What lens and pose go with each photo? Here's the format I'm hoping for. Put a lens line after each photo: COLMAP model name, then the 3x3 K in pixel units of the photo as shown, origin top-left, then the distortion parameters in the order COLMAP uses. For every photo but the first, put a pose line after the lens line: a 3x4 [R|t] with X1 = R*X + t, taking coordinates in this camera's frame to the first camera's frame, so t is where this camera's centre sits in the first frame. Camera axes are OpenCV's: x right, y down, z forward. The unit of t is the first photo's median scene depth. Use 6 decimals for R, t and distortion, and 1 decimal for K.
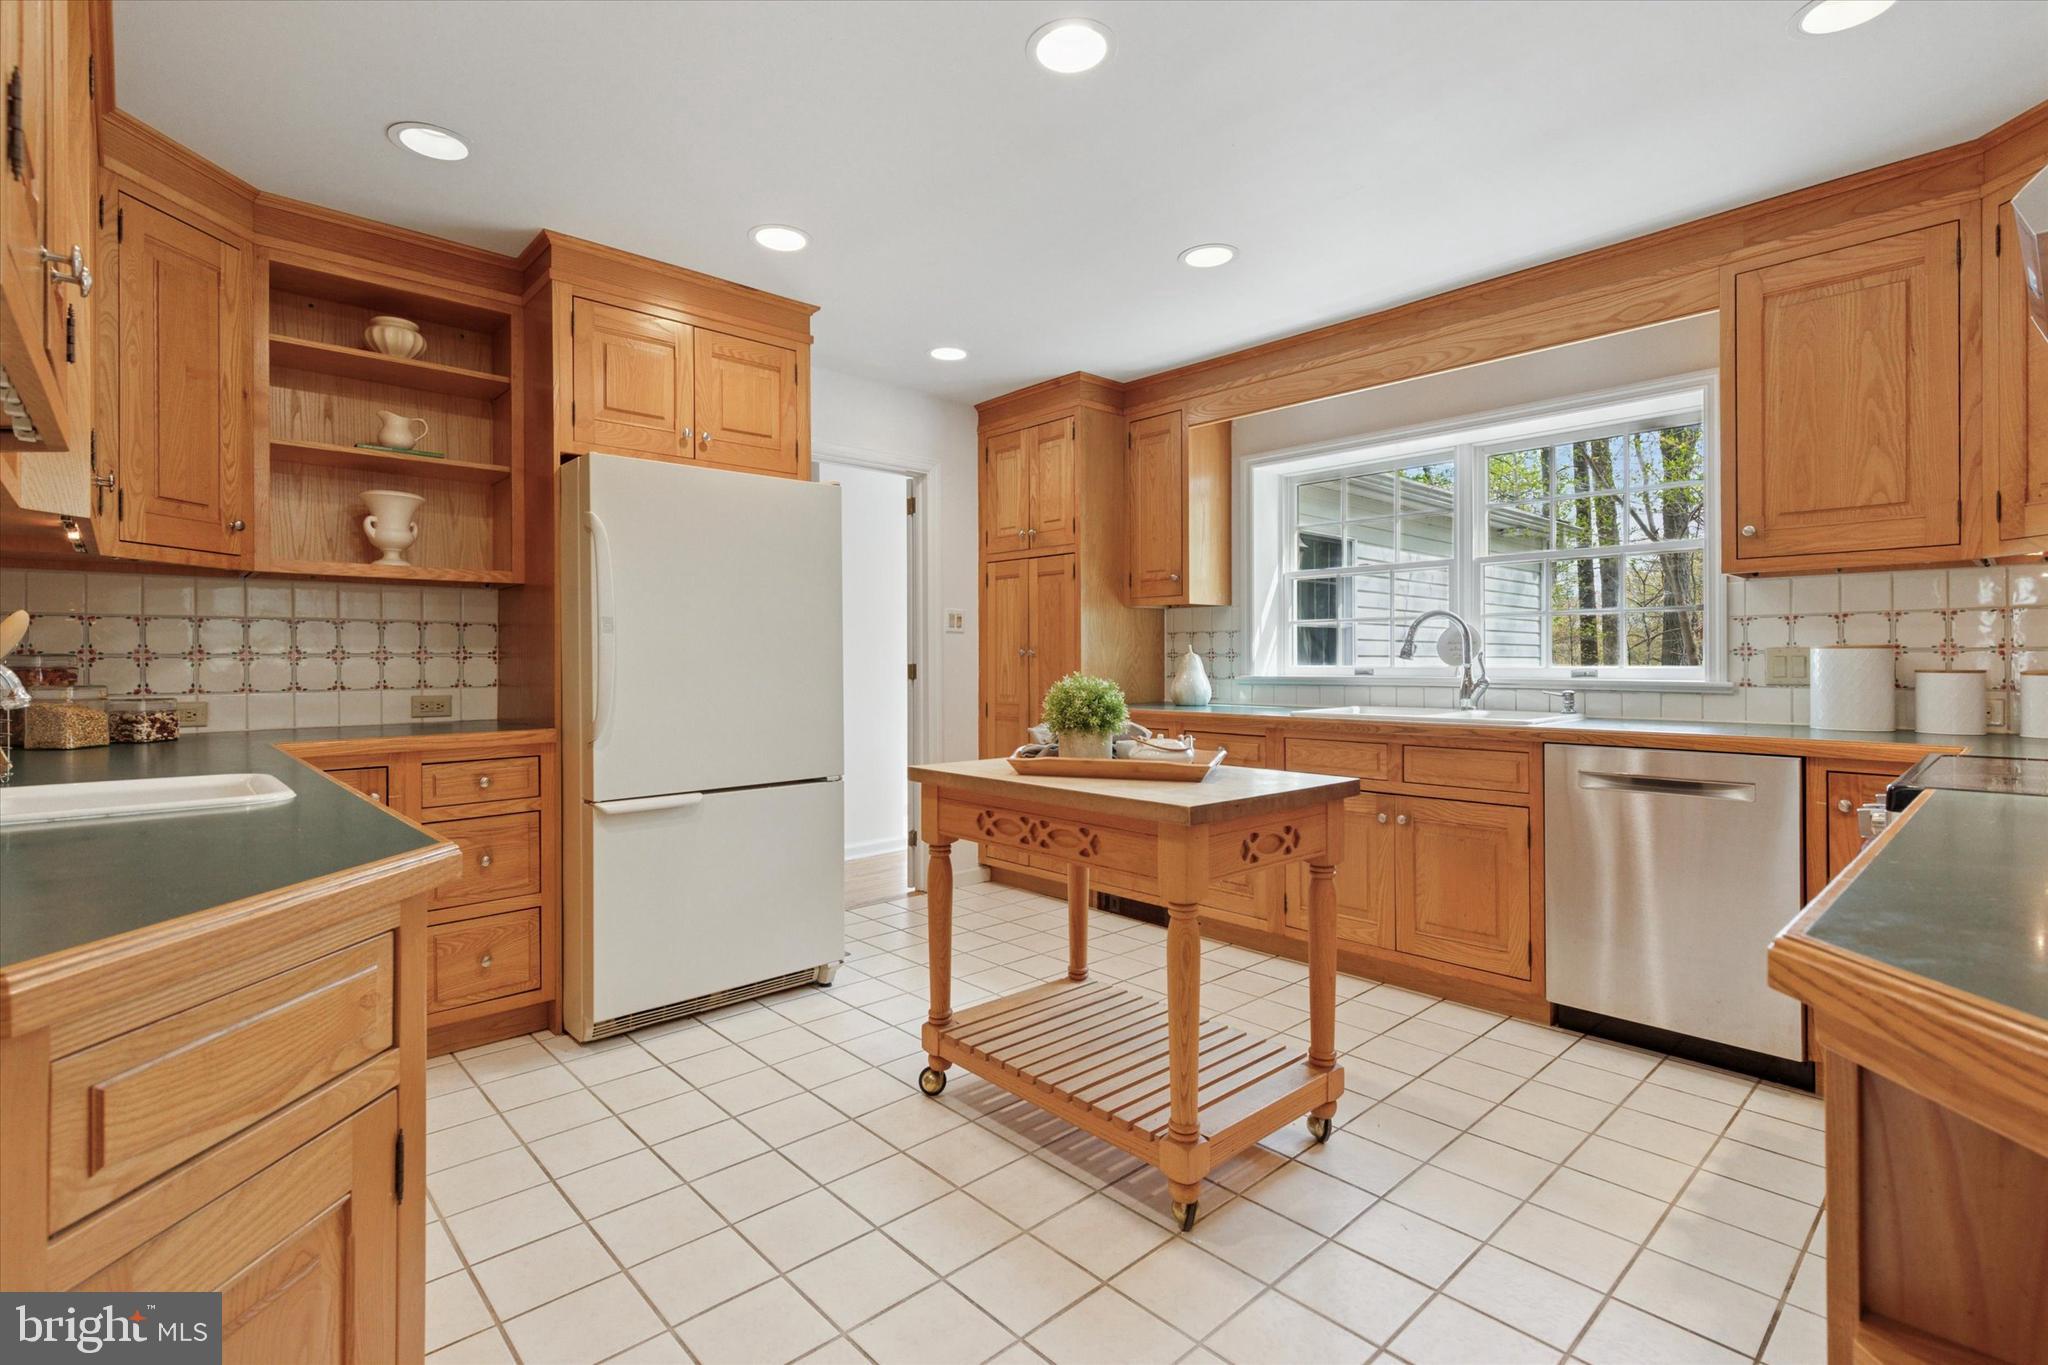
lens RADIAL K [[962.2, 0, 1044.7], [0, 962.2, 663.6], [0, 0, 1]] dist [0.002451, -0.000088]
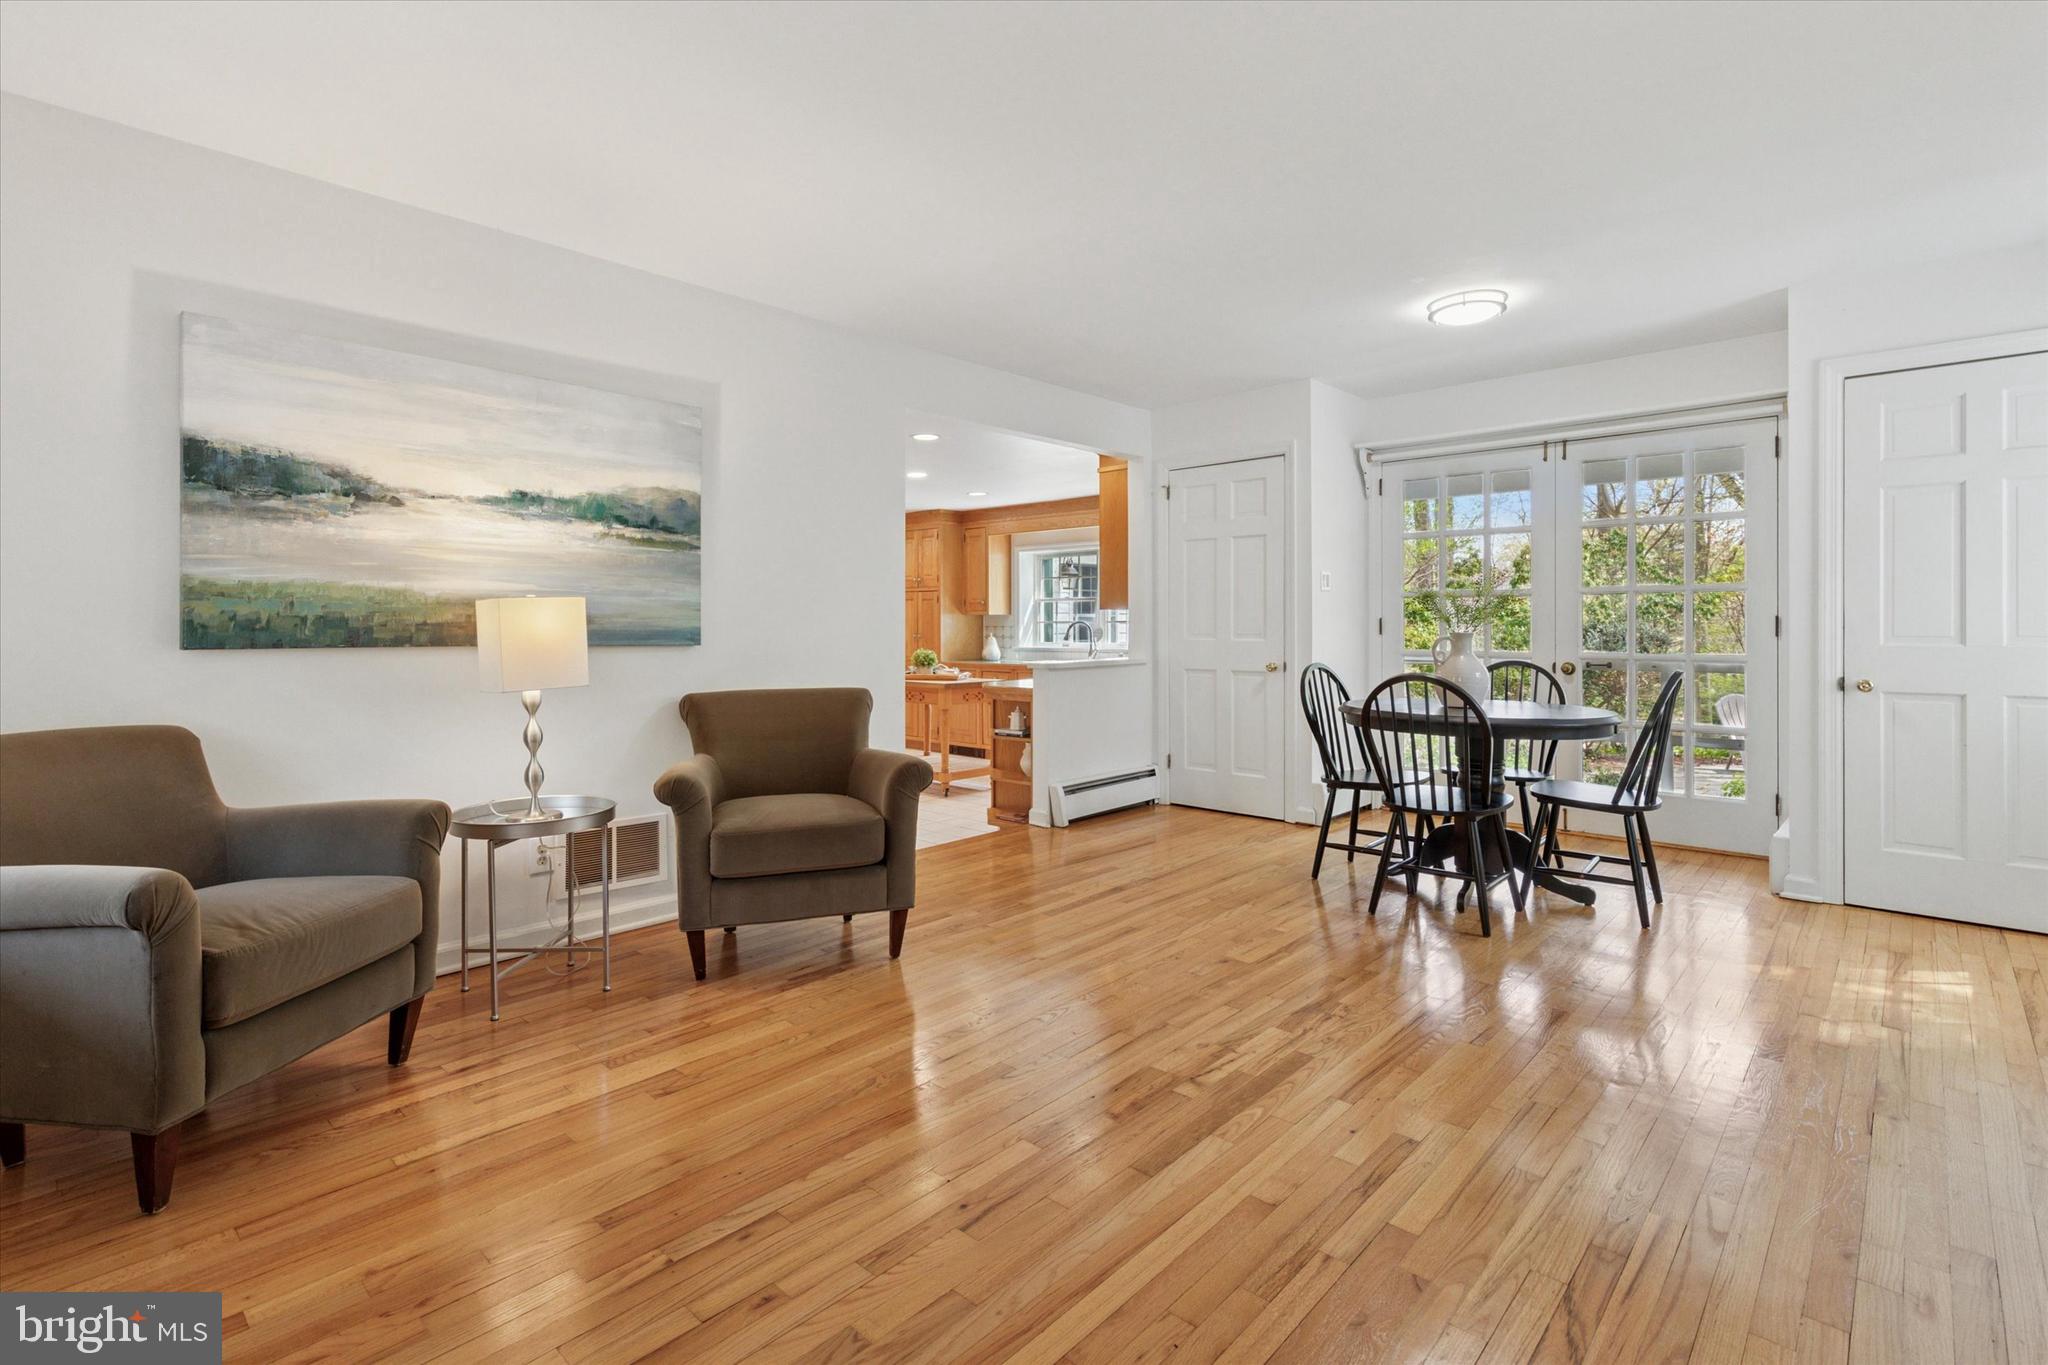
lens RADIAL K [[972.7, 0, 1025.3], [0, 972.7, 629.6], [0, 0, 1]] dist [-0.001249, -0.000342]
pose [[0.998231, -0.003119, 0.059367, 0.096690], [0.002937, 0.999991, 0.003155, -0.033533], [-0.059376, -0.002975, 0.998231, -1.204437]]
